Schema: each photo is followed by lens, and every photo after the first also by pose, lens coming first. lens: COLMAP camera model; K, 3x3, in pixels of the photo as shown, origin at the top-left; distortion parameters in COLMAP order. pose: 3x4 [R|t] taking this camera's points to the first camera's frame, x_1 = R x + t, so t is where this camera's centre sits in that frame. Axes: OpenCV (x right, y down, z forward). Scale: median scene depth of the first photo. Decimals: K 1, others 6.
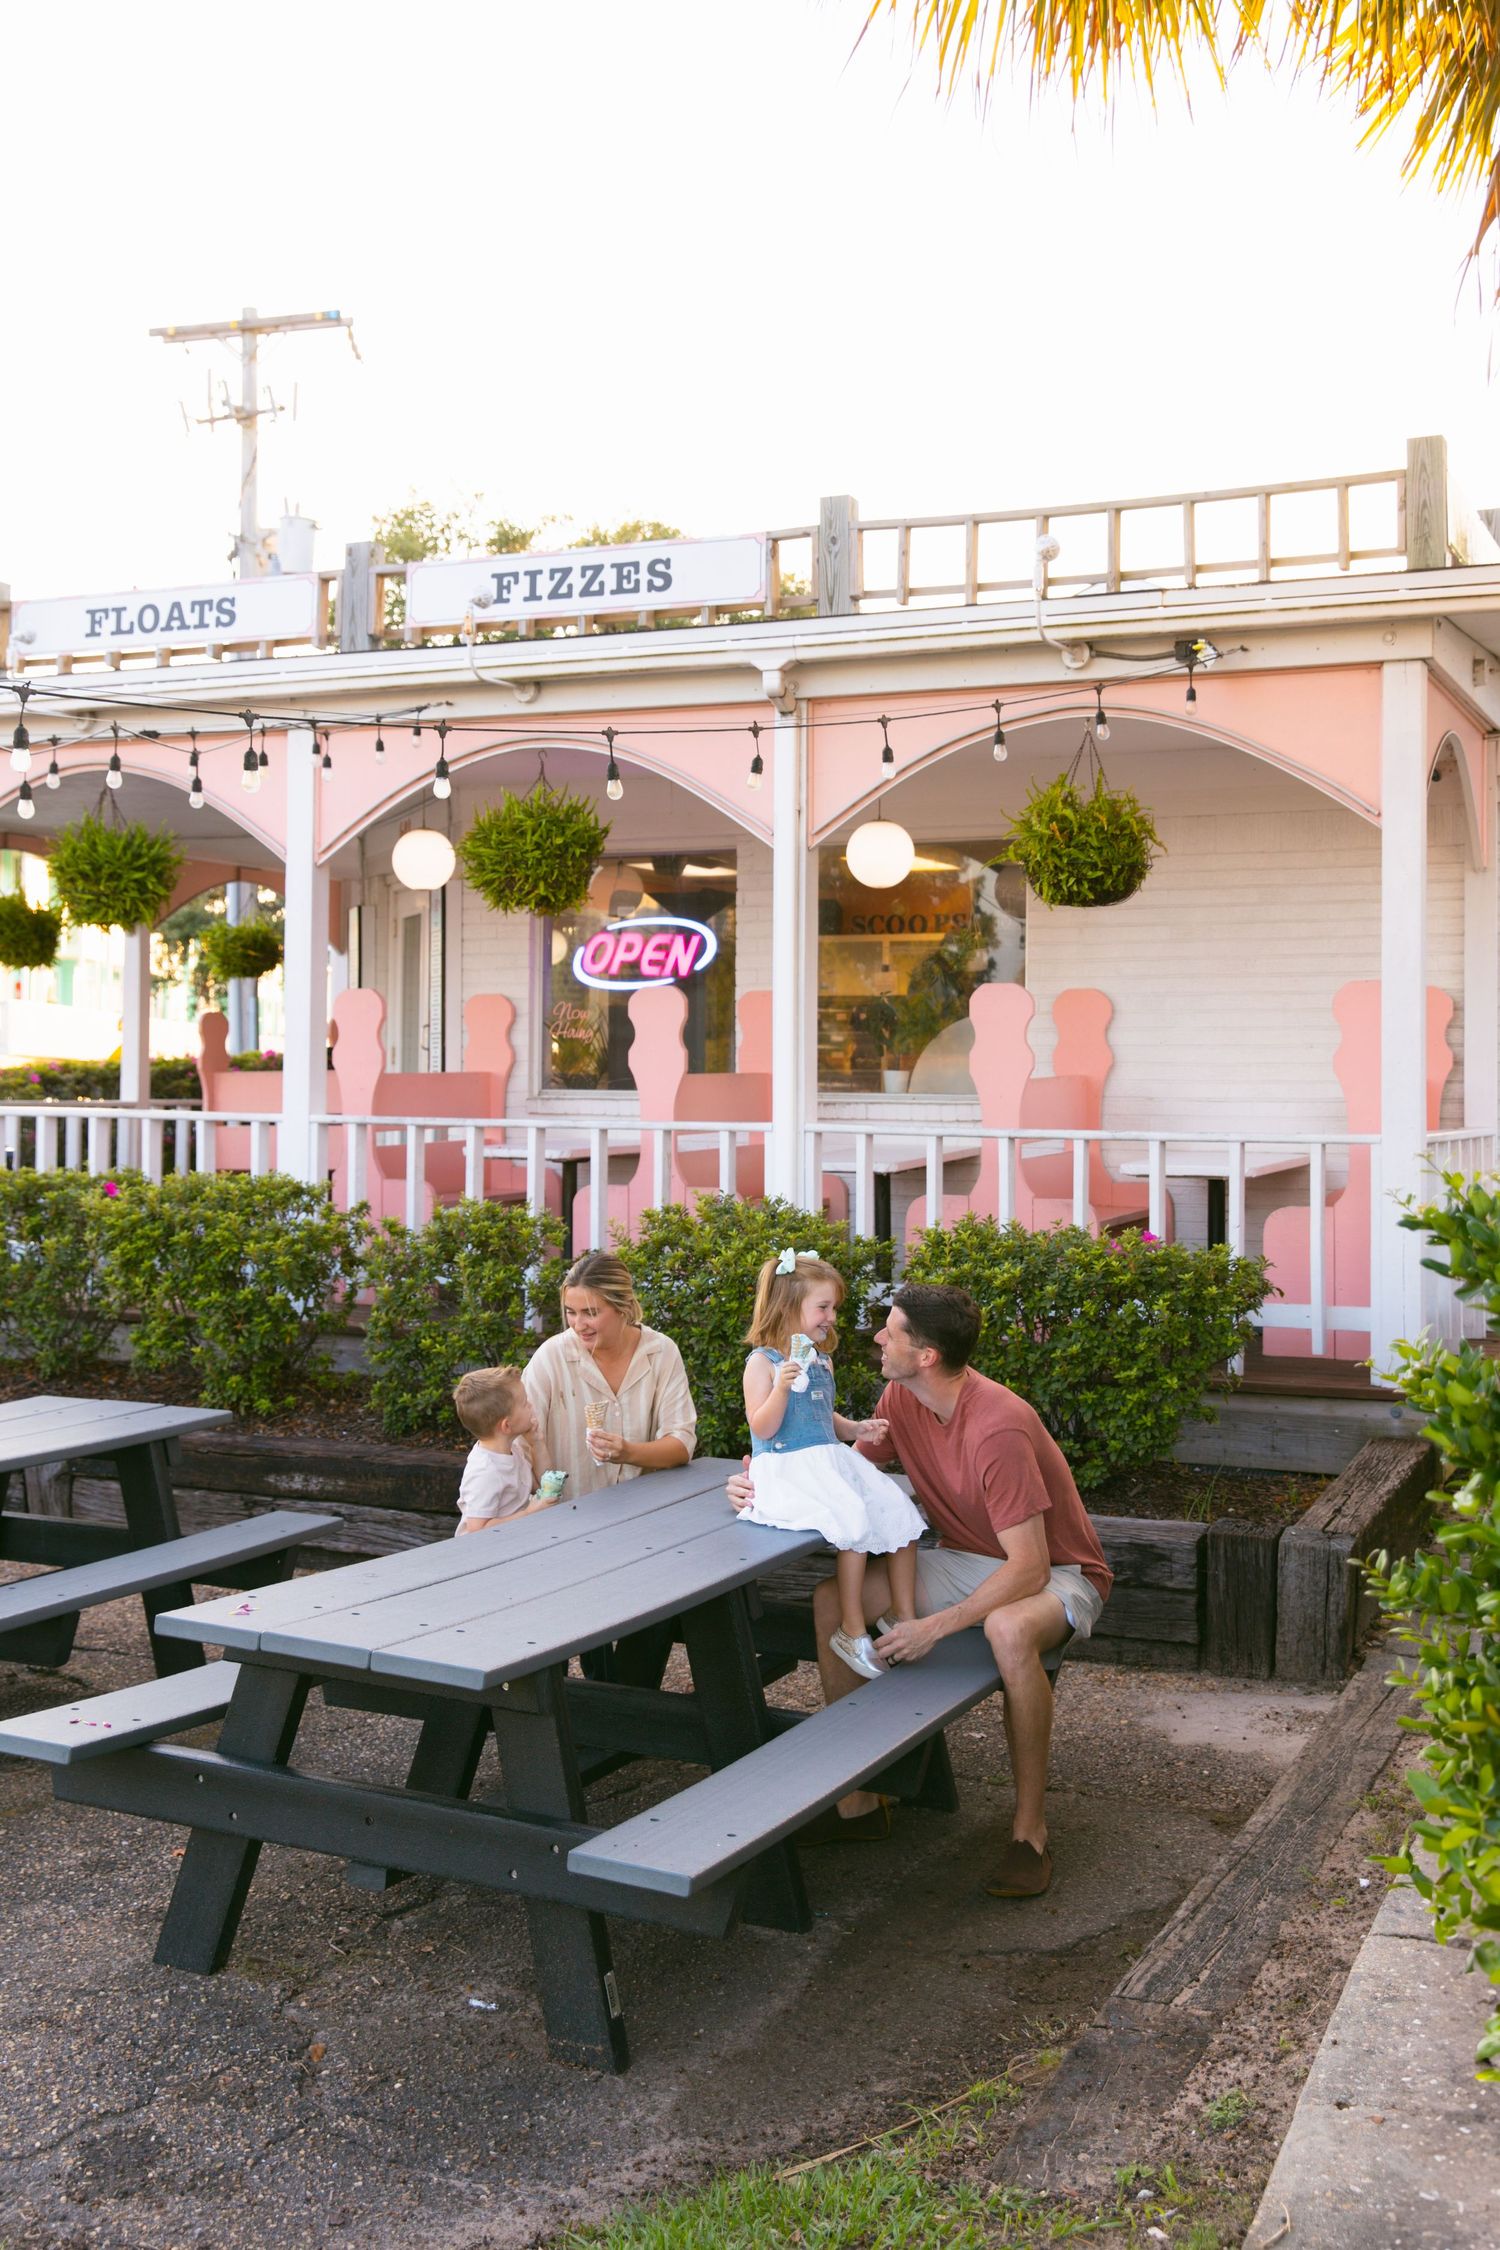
lens RADIAL K [[2372.5, 0, 720.8], [0, 2372.5, 1046.6], [0, 0, 1]] dist [0.031078, -0.012928]
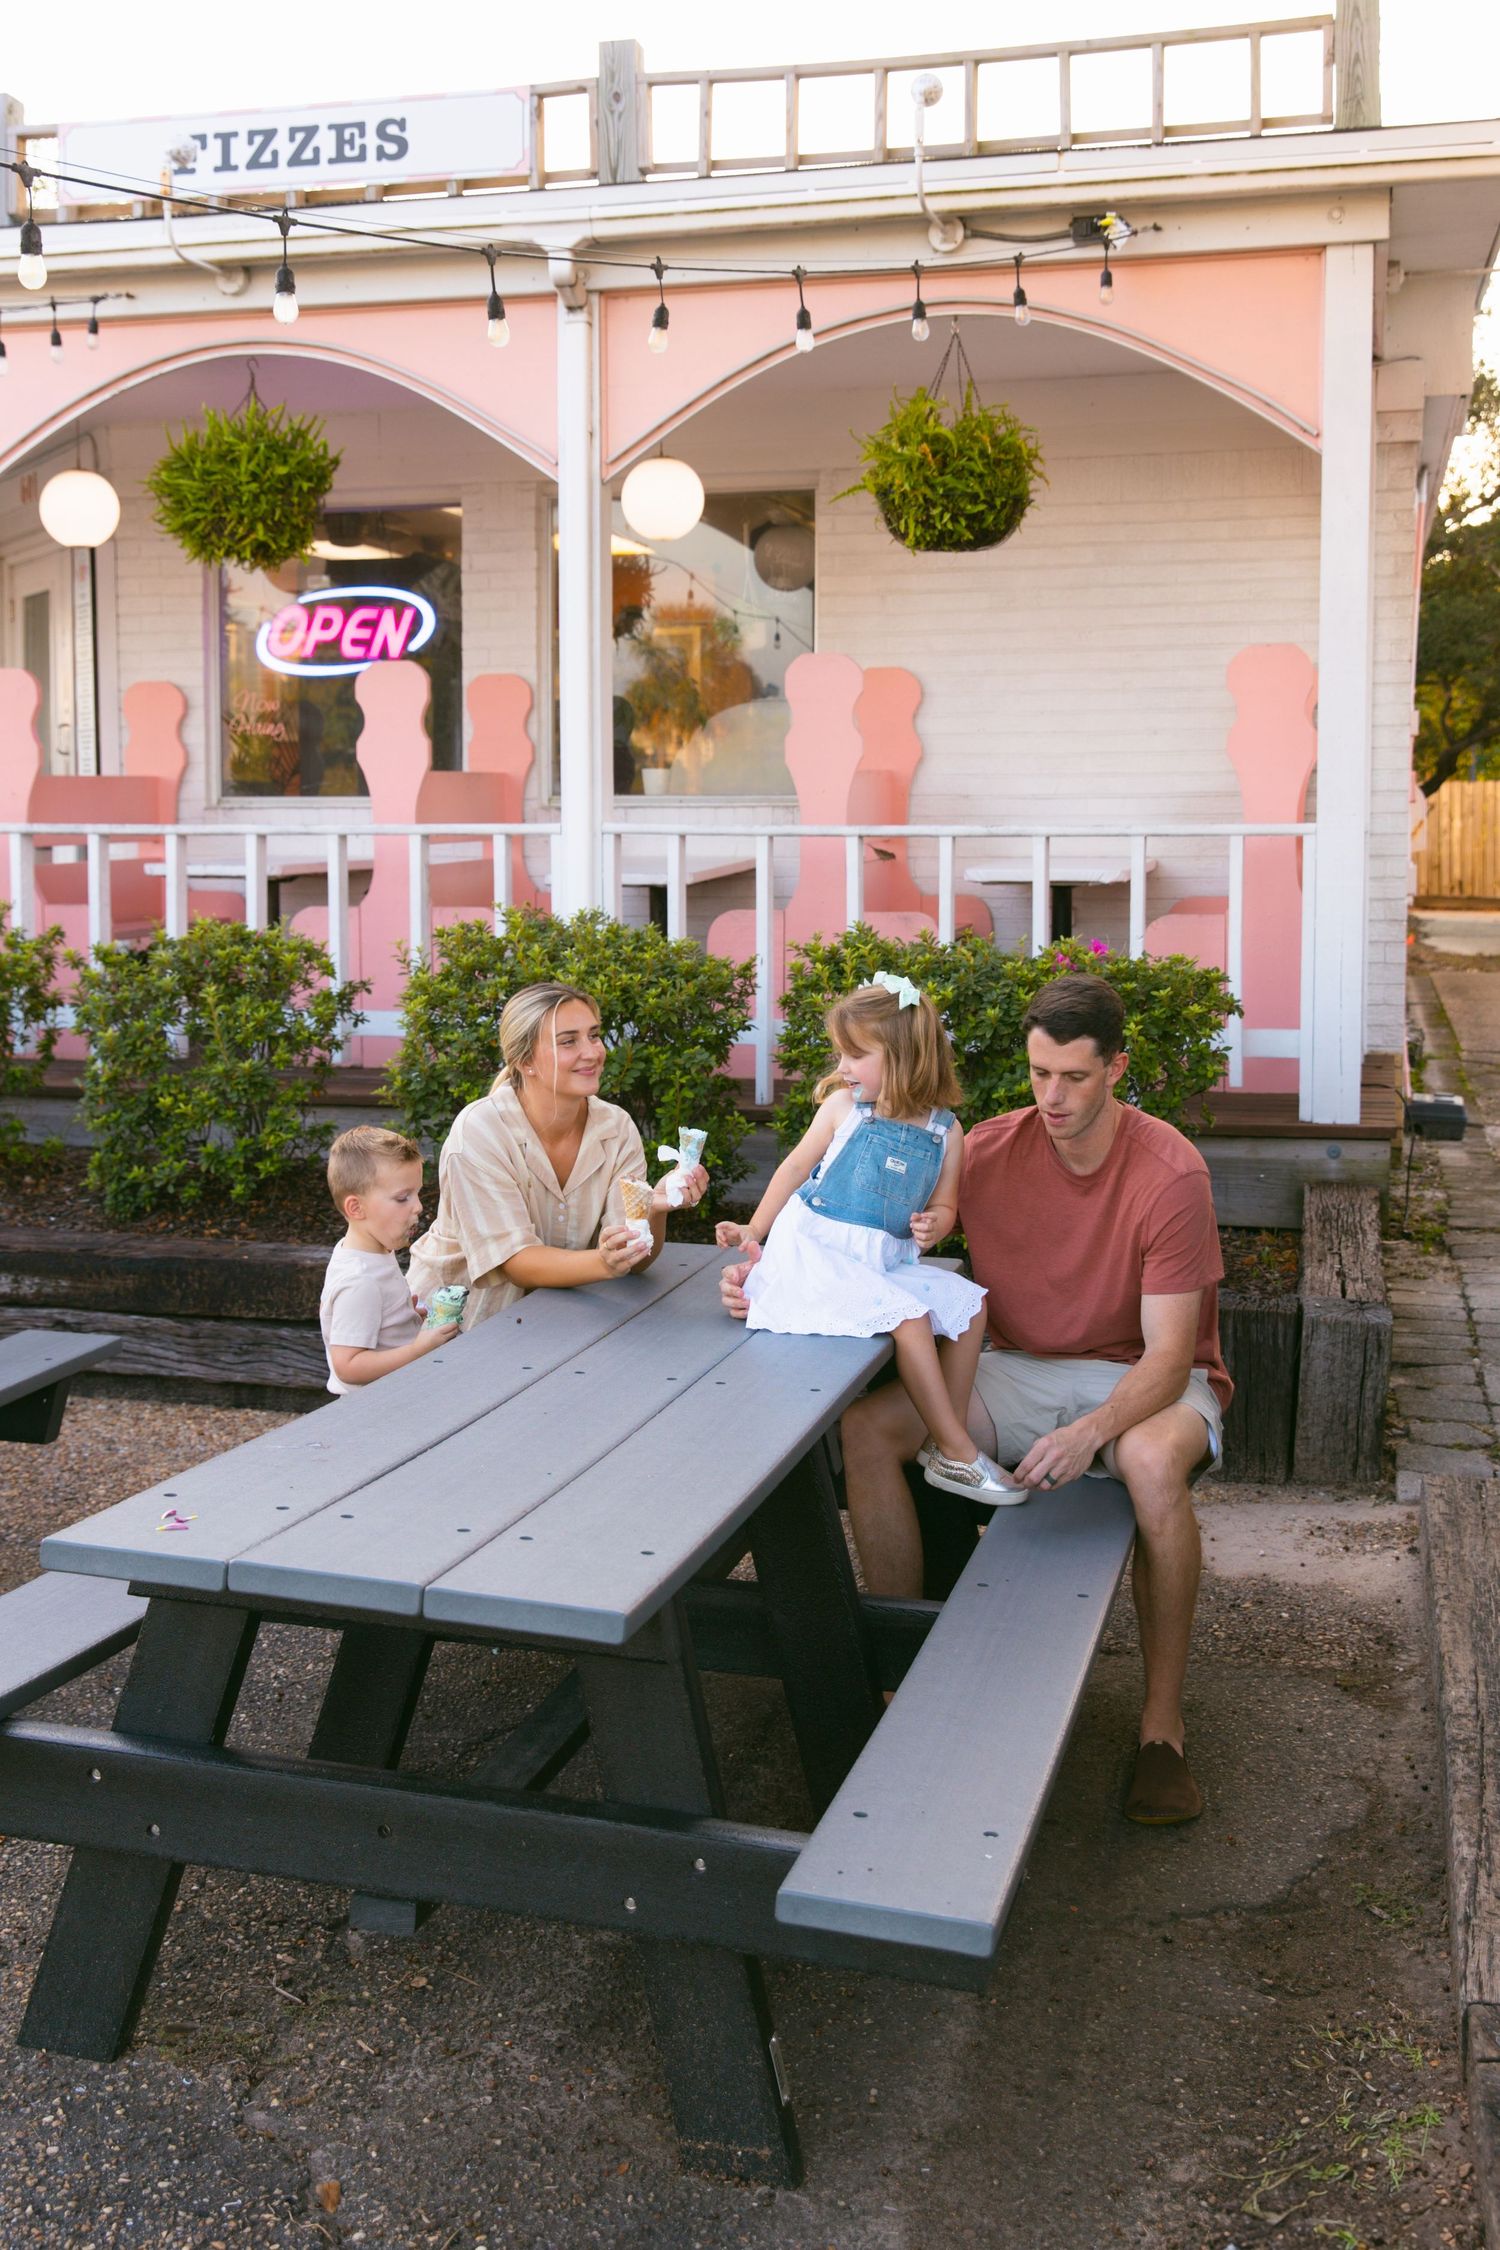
lens RADIAL K [[2468.8, 0, 647.1], [0, 2468.8, 993.0], [0, 0, 1]] dist [0.018707, -0.006221]
pose [[0.988231, -0.020330, 0.151613, -0.083571], [0.007626, 0.996444, 0.083909, 0.020641], [-0.152780, -0.081766, 0.984872, 0.166554]]
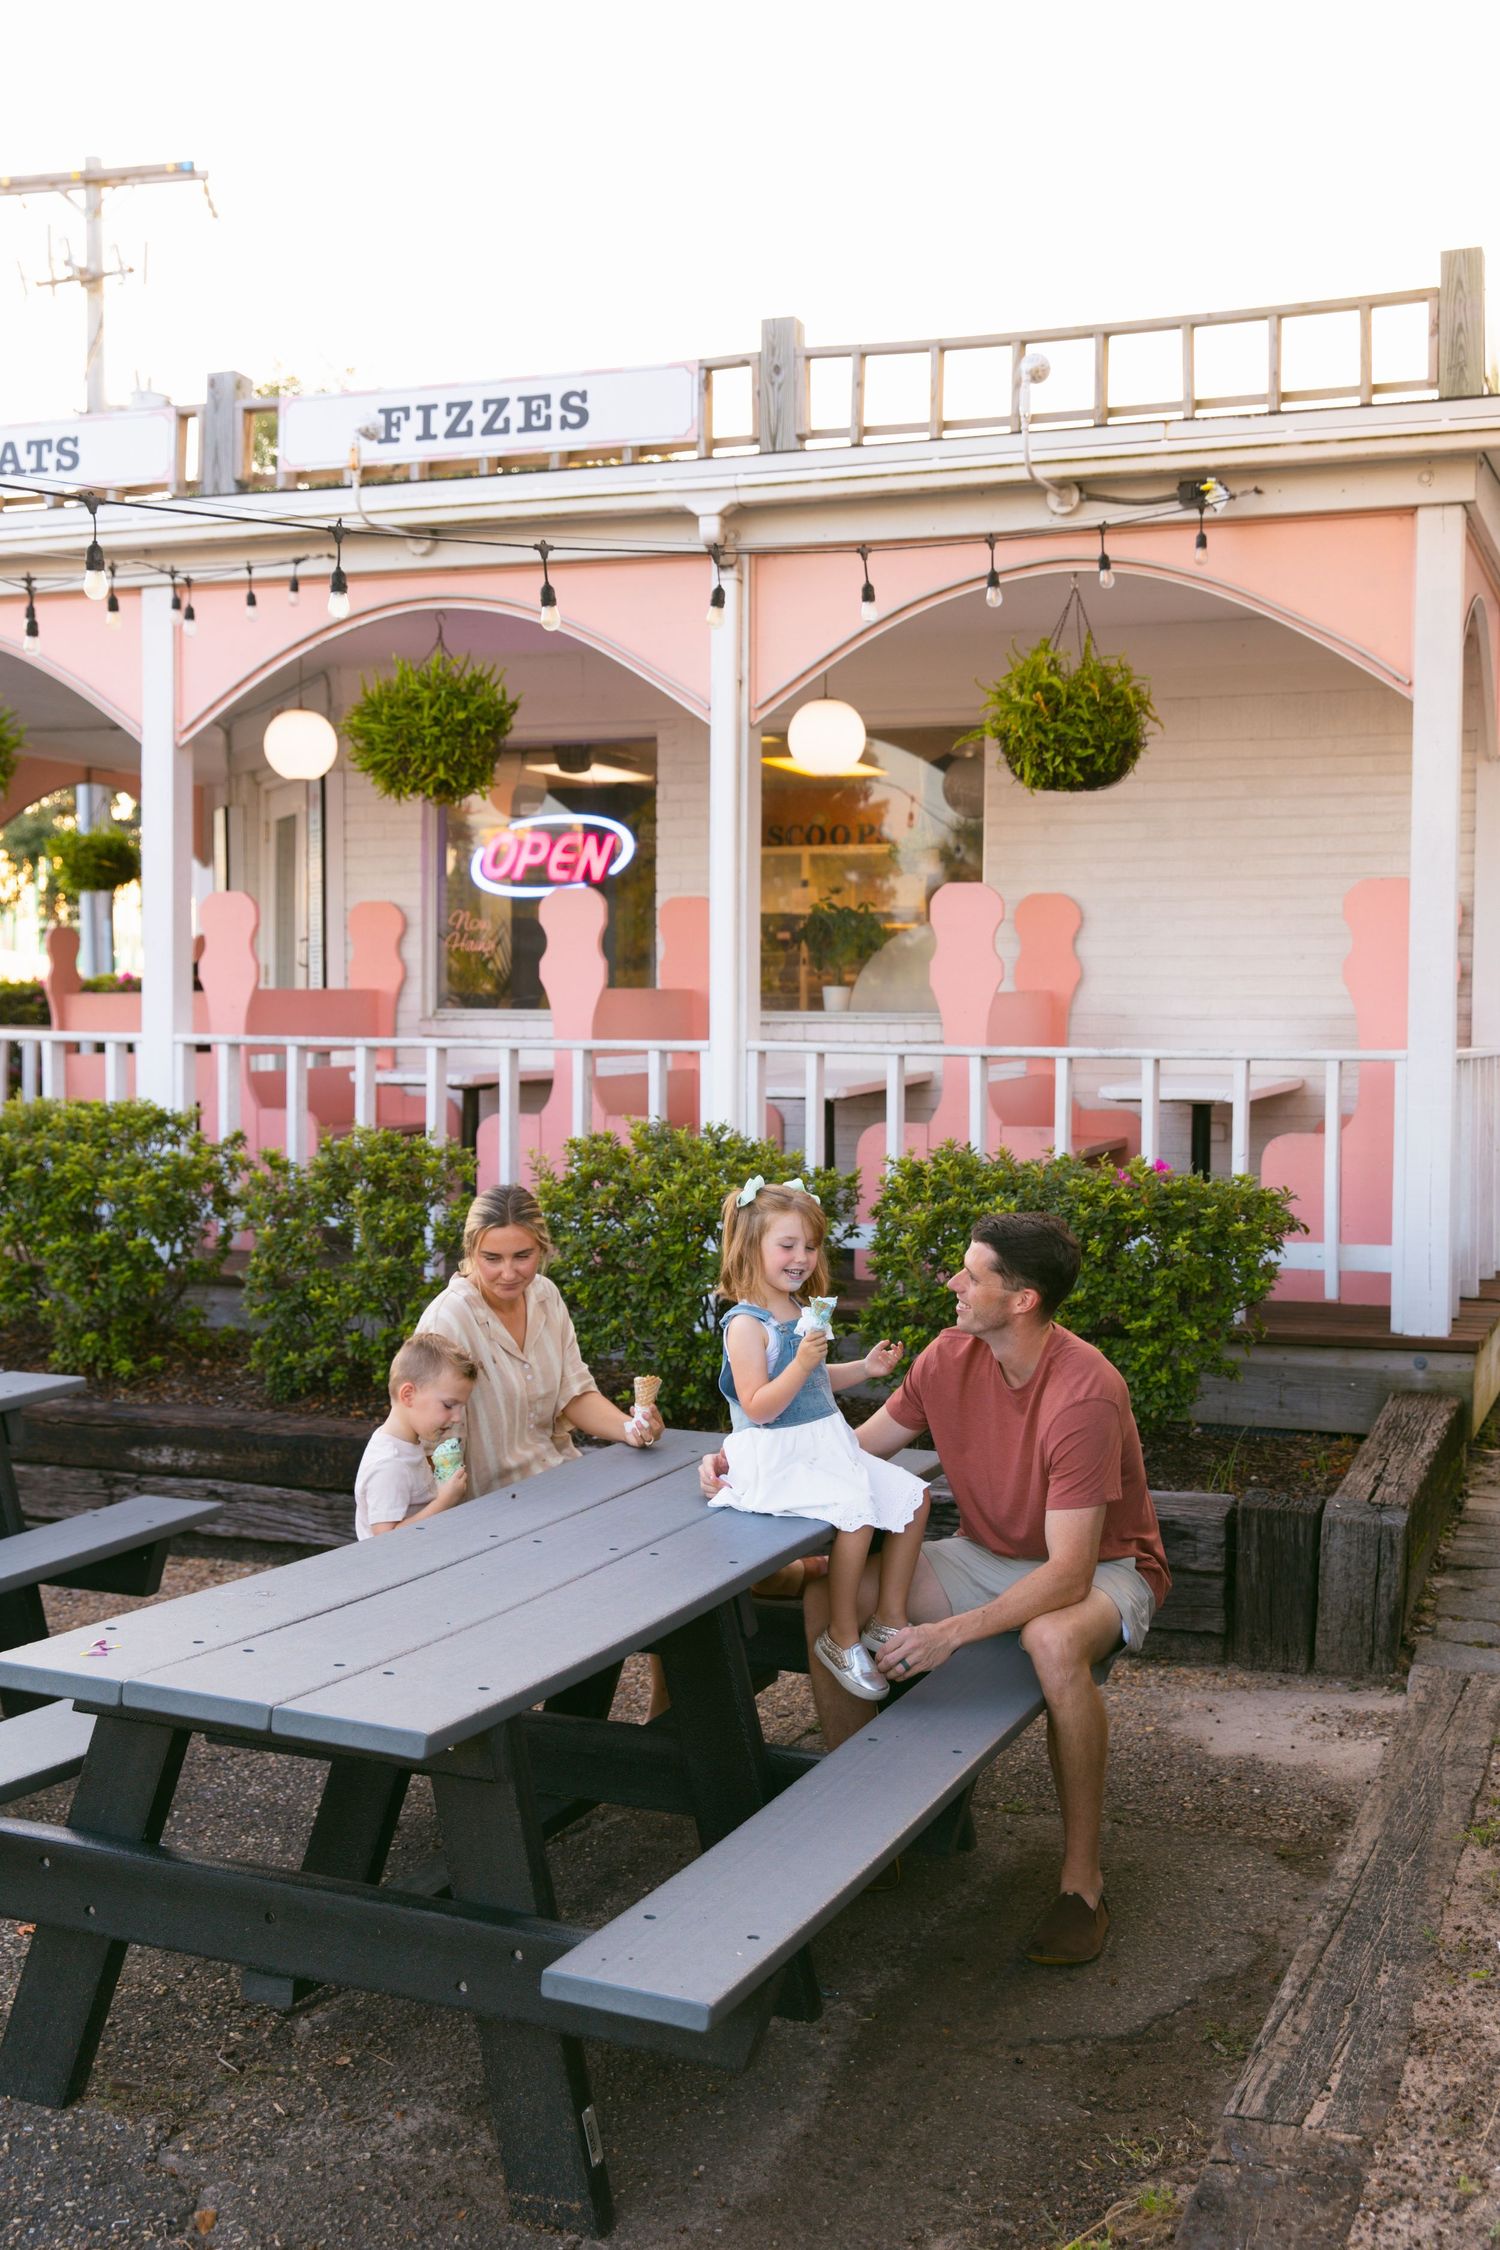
lens RADIAL K [[2441.6, 0, 750.0], [0, 2441.6, 1125.0], [0, 0, 1]] dist [0.012270, 0.008551]
pose [[0.998126, -0.002966, 0.061125, -0.019600], [-0.000551, 0.998349, 0.057439, 0.012173], [-0.061195, -0.057365, 0.996476, 0.106149]]
